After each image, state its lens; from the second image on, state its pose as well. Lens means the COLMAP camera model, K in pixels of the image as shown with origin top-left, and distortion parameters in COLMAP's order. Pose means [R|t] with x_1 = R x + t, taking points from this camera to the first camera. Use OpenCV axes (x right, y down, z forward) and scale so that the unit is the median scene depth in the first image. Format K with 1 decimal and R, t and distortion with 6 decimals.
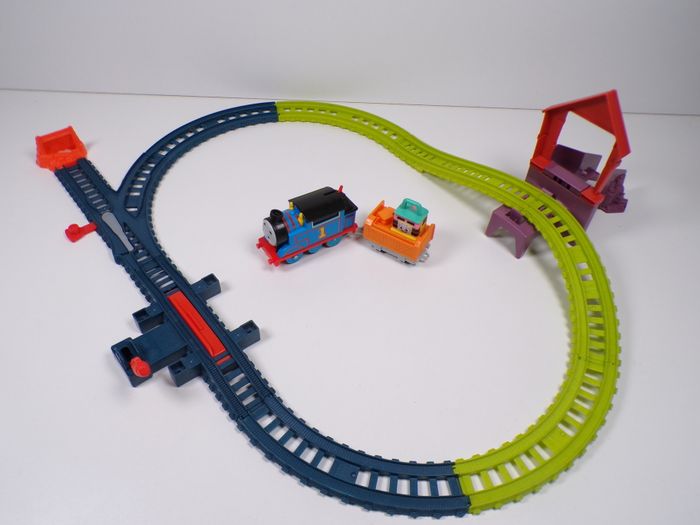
lens RADIAL K [[608.3, 0, 349.8], [0, 608.3, 264.9], [0, 0, 1]] dist [-0.002170, 0.025565]
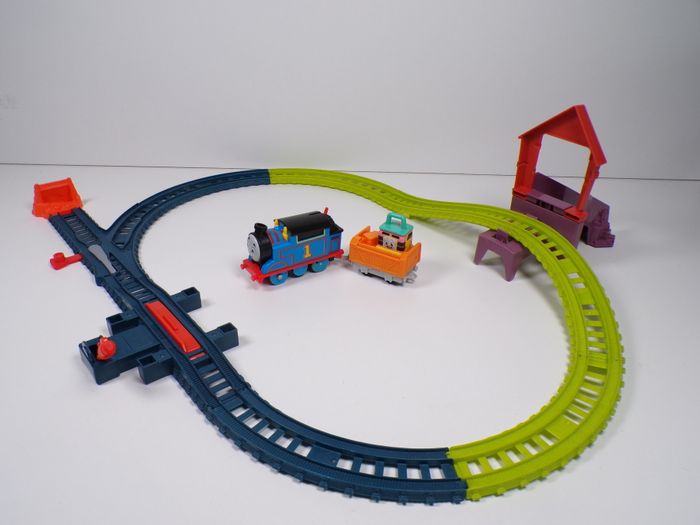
lens RADIAL K [[608.3, 0, 349.8], [0, 608.3, 264.2], [0, 0, 1]] dist [-0.002170, 0.025565]
pose [[0.999848, -0.015625, -0.007715, 0.031887], [0.012798, 0.958912, -0.283416, 0.254815], [0.011826, 0.283274, 0.958966, 0.056978]]
